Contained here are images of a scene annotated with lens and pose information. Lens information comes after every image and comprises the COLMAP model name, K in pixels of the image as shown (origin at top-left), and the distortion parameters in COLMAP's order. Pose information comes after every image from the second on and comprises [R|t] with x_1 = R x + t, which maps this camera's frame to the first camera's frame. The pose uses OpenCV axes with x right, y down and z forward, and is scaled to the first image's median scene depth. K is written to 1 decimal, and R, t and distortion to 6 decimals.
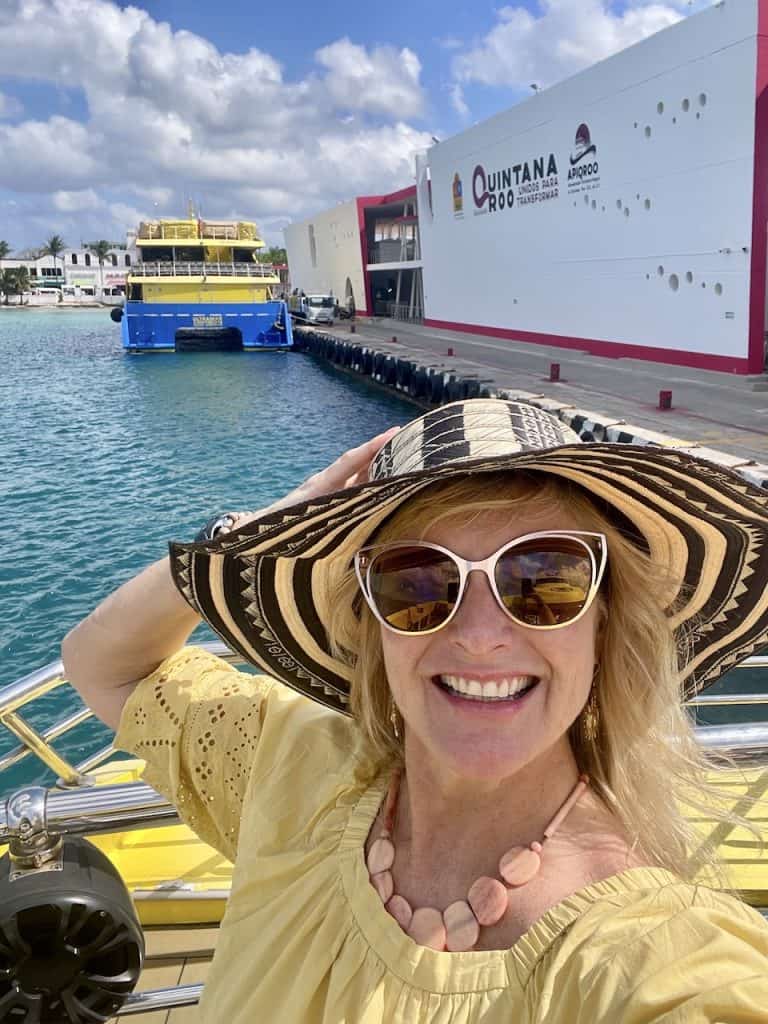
lens RADIAL K [[732.7, 0, 381.3], [0, 732.7, 511.8], [0, 0, 1]] dist [0.000240, 0.002372]
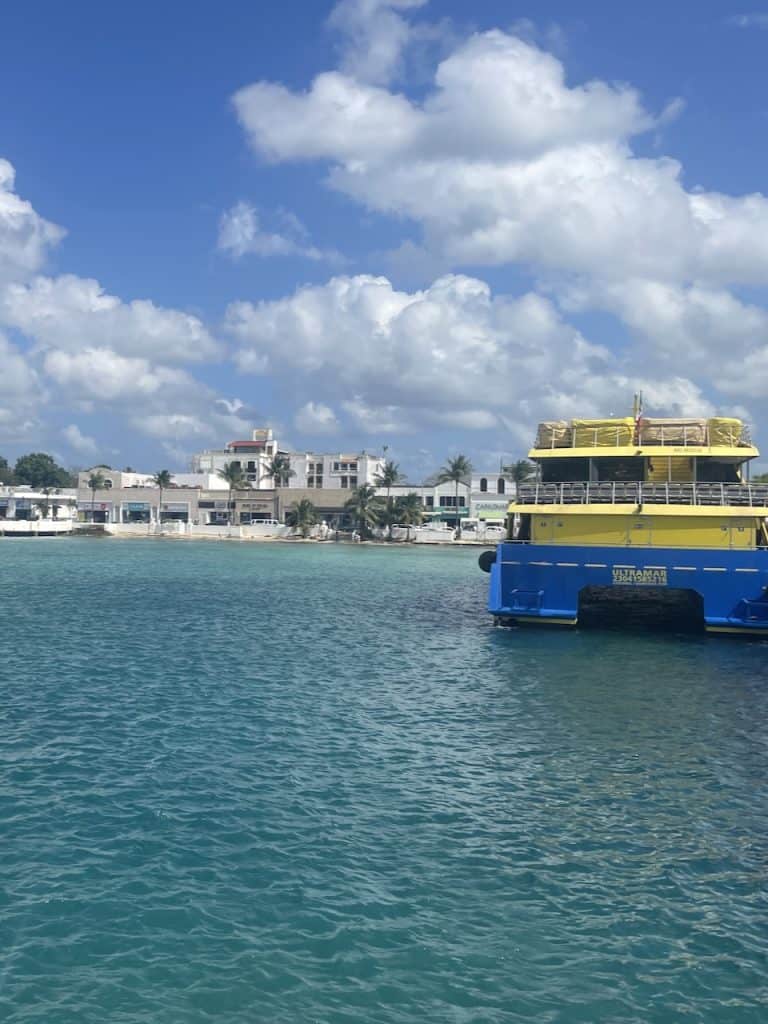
lens RADIAL K [[732.7, 0, 383.4], [0, 732.7, 508.1], [0, 0, 1]] dist [0.000240, 0.002372]
pose [[0.780760, -0.001632, -0.624829, -0.029542], [-0.196428, 0.948656, -0.247926, -0.124192], [0.593153, 0.316305, 0.740352, 0.417896]]
